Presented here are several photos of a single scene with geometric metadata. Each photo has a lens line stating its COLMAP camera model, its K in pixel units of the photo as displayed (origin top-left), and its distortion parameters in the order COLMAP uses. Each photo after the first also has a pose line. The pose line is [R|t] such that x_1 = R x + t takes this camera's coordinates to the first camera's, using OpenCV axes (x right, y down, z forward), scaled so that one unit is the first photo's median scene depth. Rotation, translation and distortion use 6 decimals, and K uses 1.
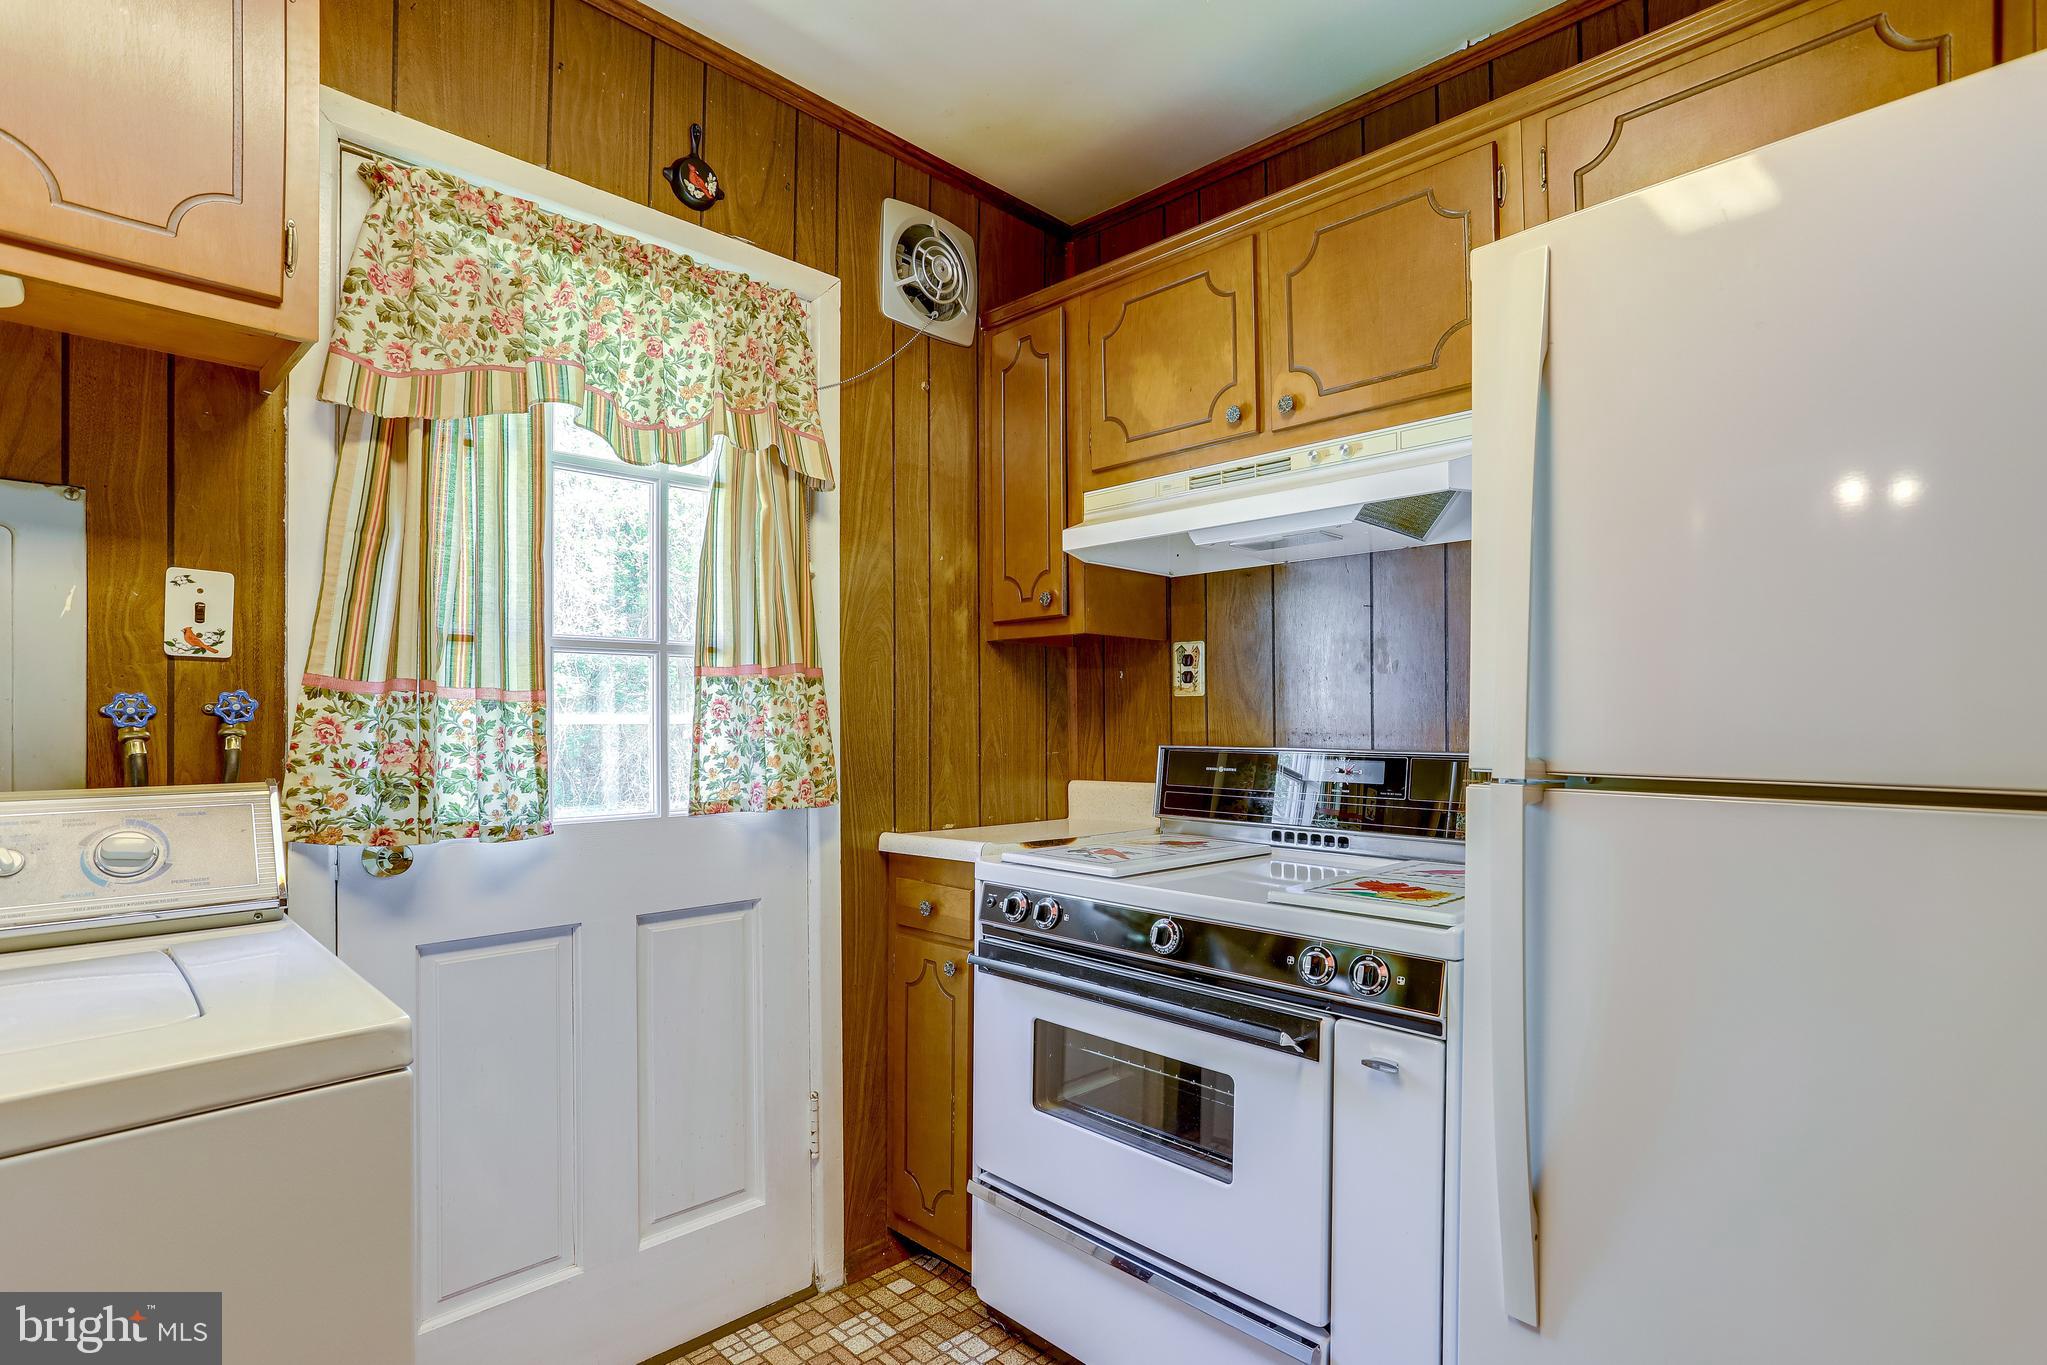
lens RADIAL K [[1005.2, 0, 1020.3], [0, 1005.2, 710.7], [0, 0, 1]] dist [-0.052540, 0.036204]
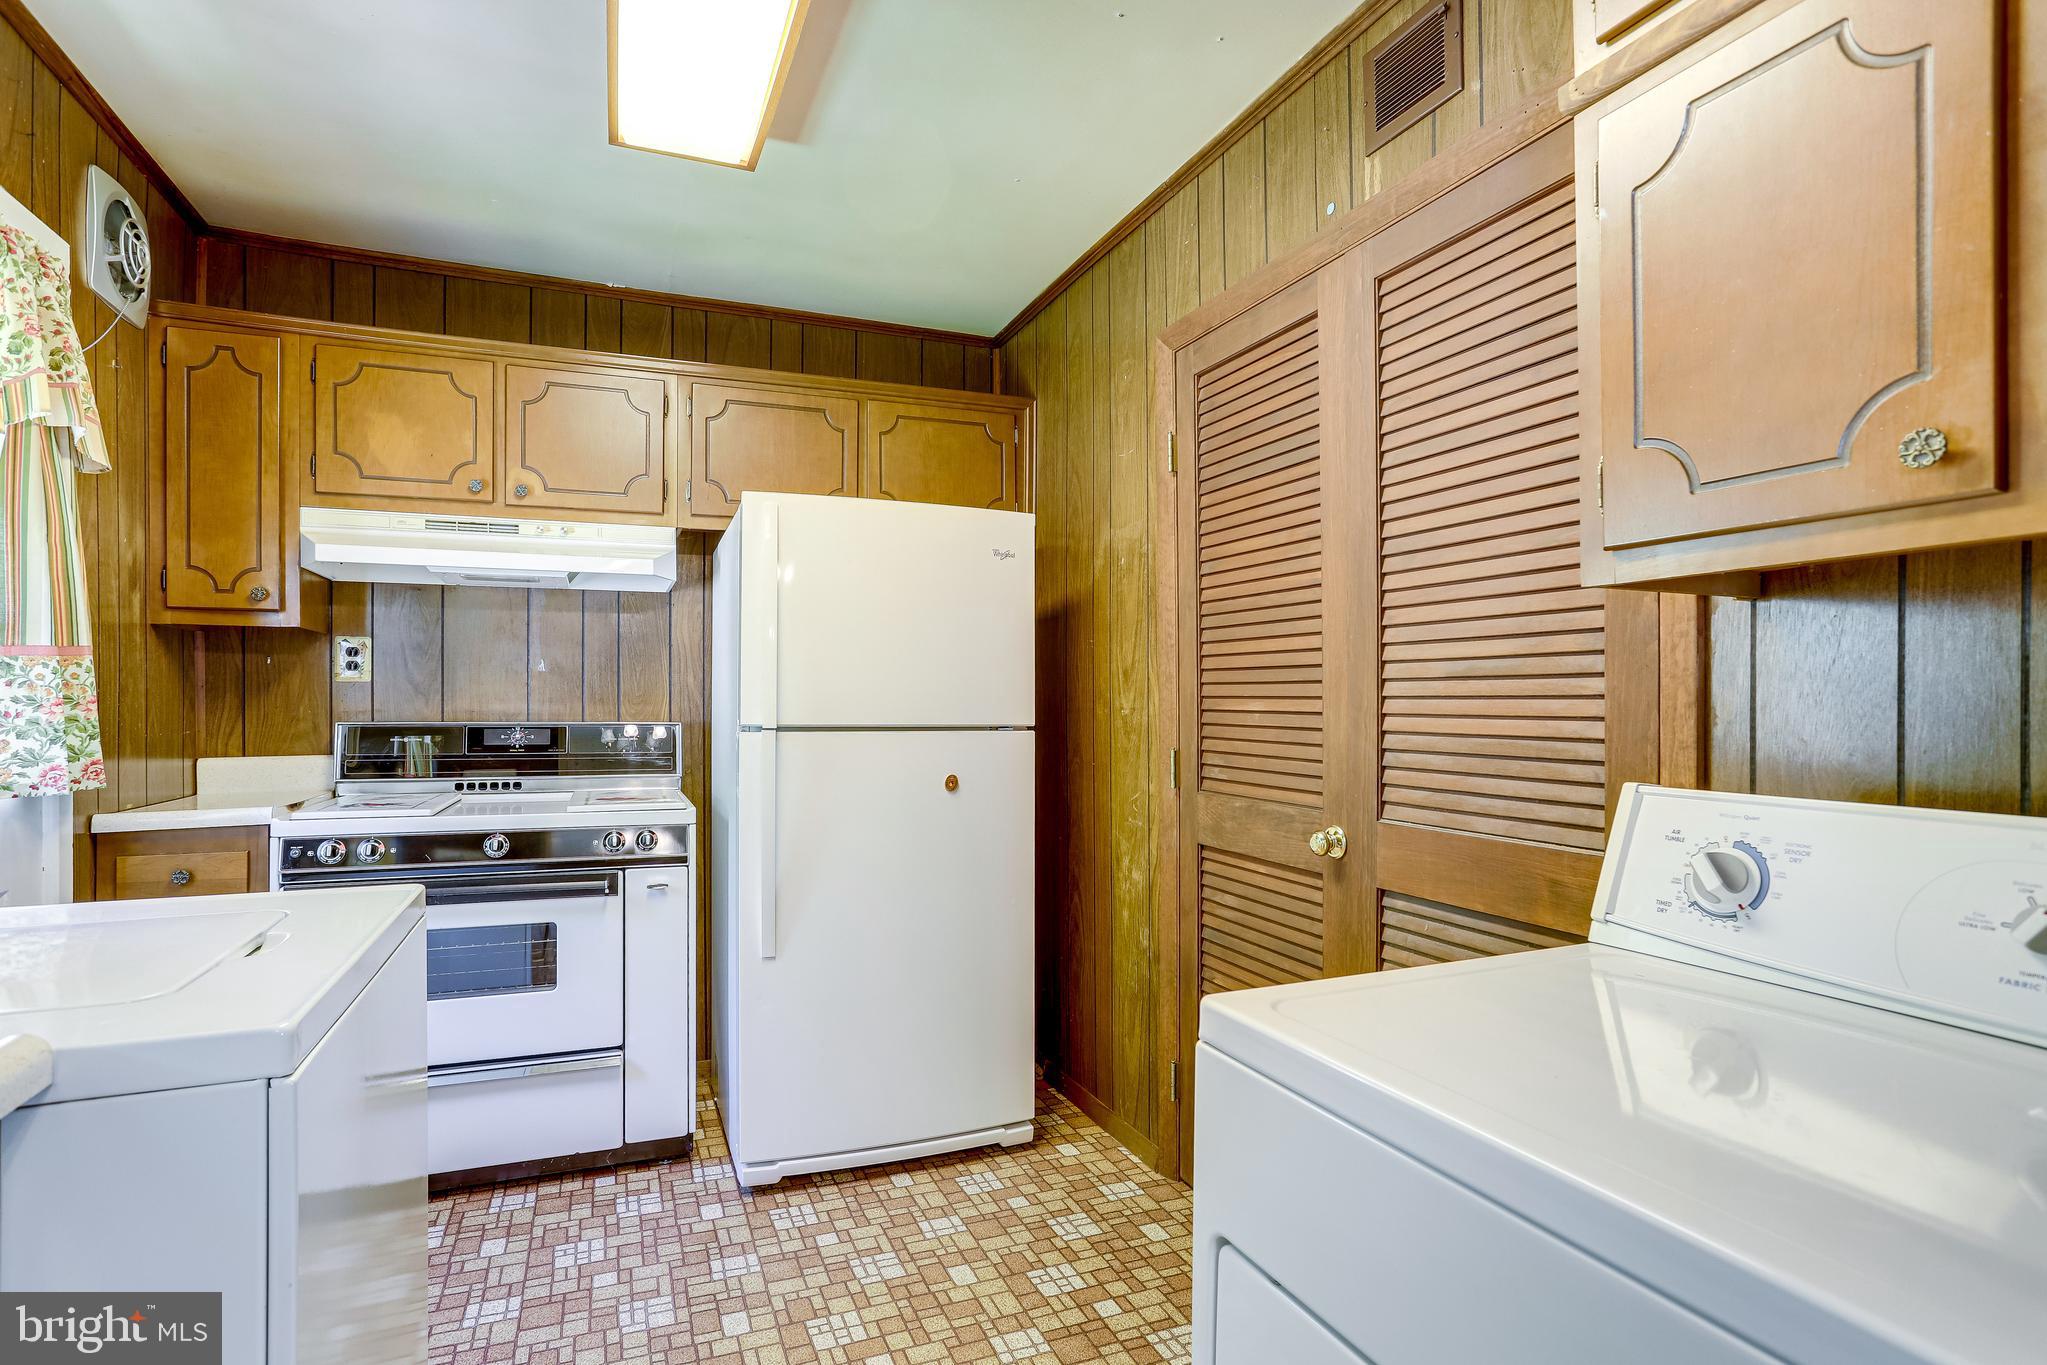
lens RADIAL K [[1012.7, 0, 1017.9], [0, 1012.7, 694.2], [0, 0, 1]] dist [-0.049732, 0.028785]
pose [[0.382105, 0.006996, 0.924093, -0.750966], [-0.011946, 0.999925, -0.002631, -0.006726], [-0.924042, -0.010034, 0.382160, -0.234635]]
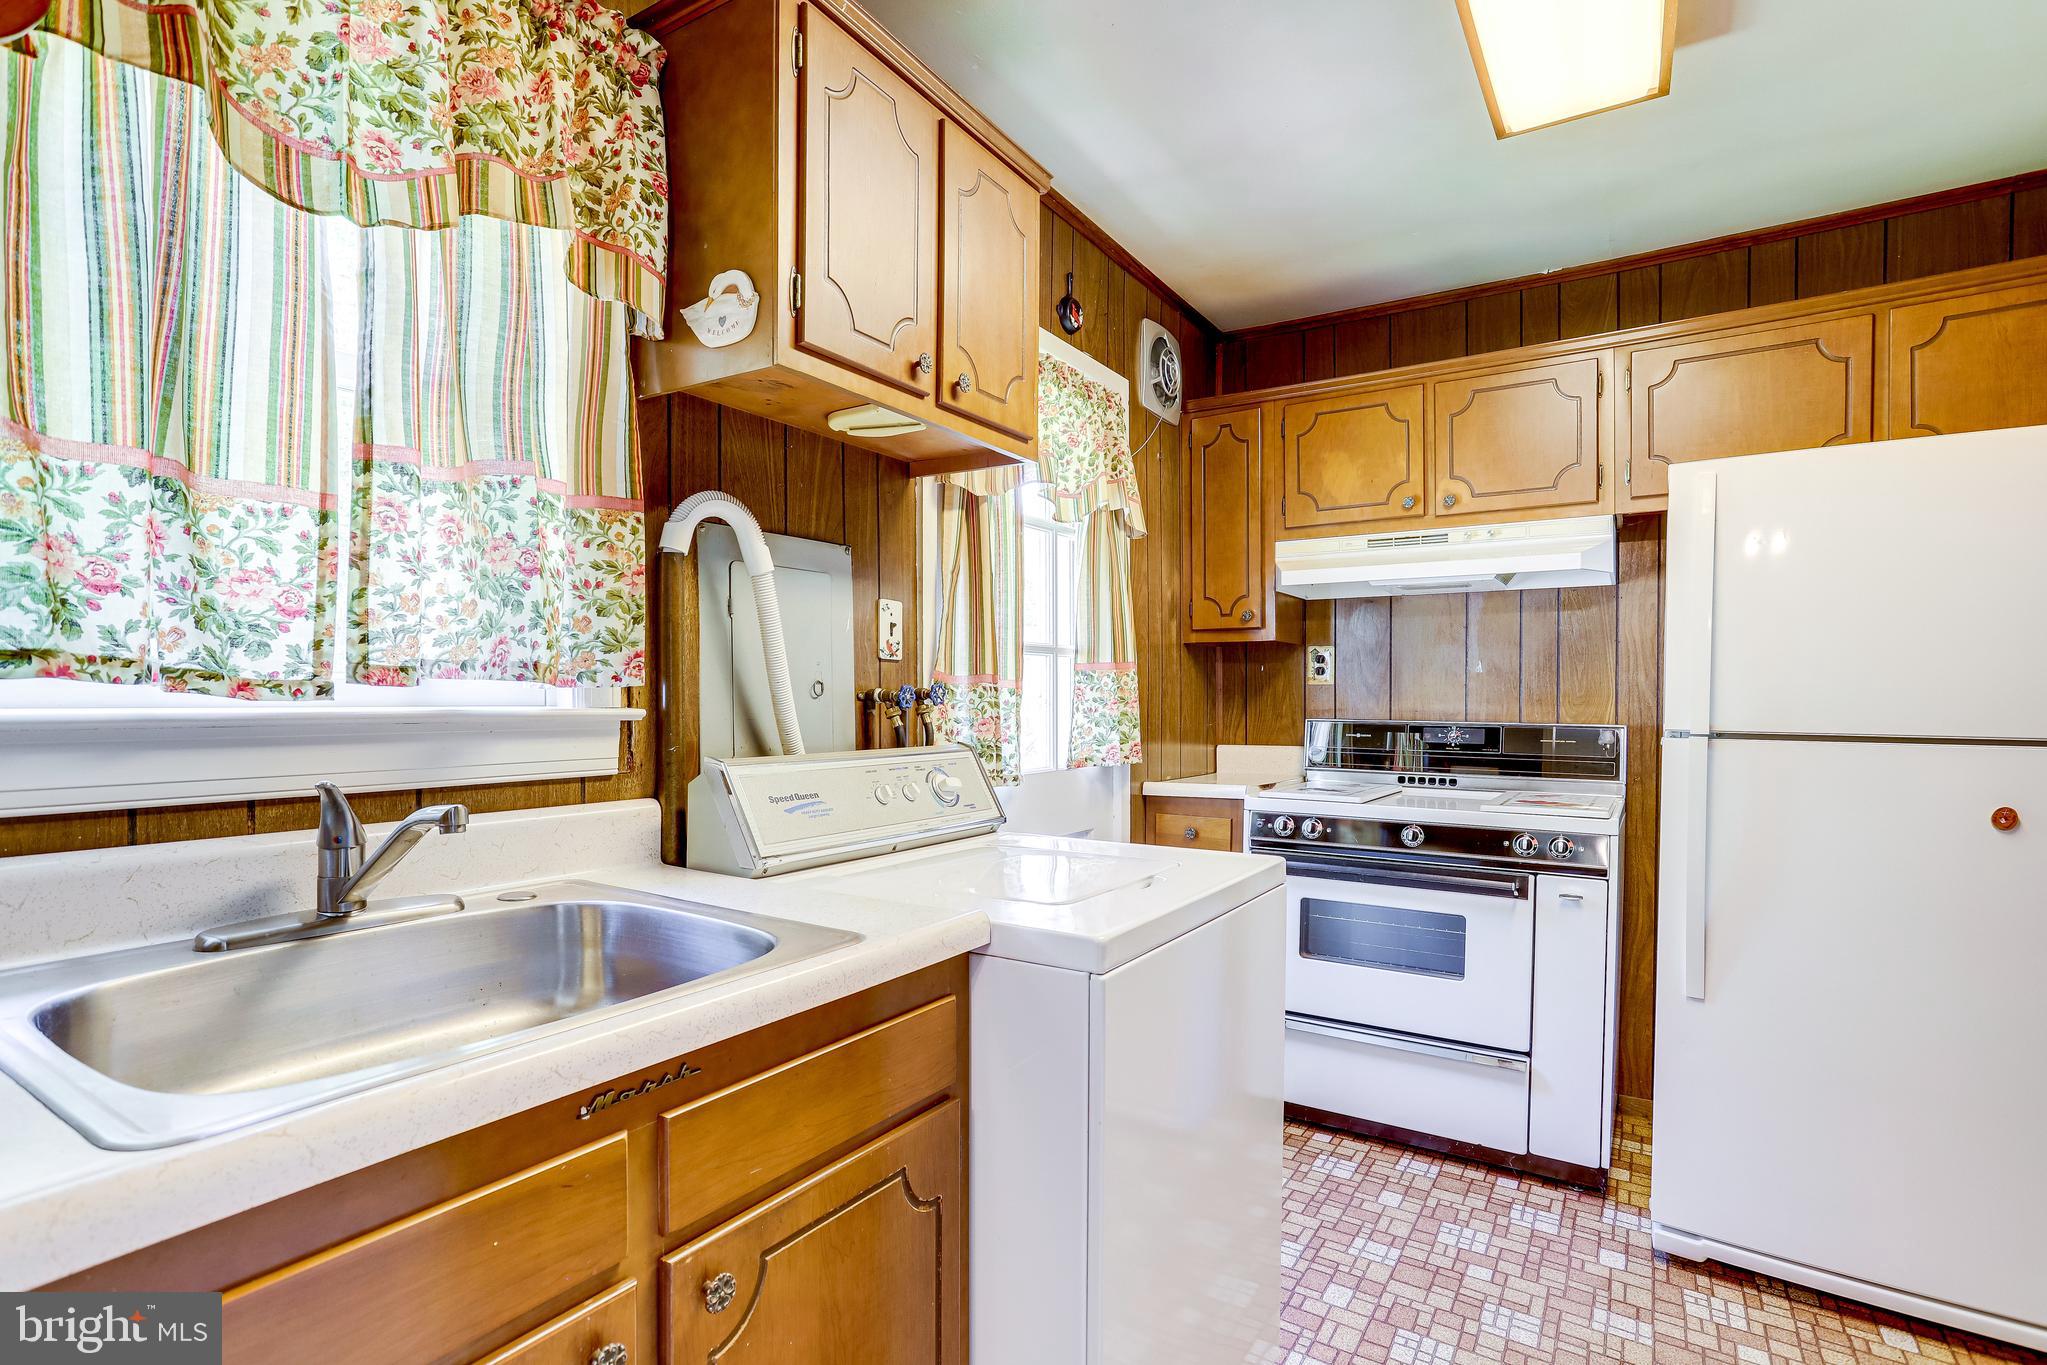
lens RADIAL K [[1005.2, 0, 1020.3], [0, 1005.2, 710.7], [0, 0, 1]] dist [-0.052540, 0.036204]
pose [[0.976034, 0.001396, 0.217615, -0.657722], [-0.006869, 0.999679, 0.024398, -0.010860], [-0.217511, -0.025308, 0.975730, -0.343897]]
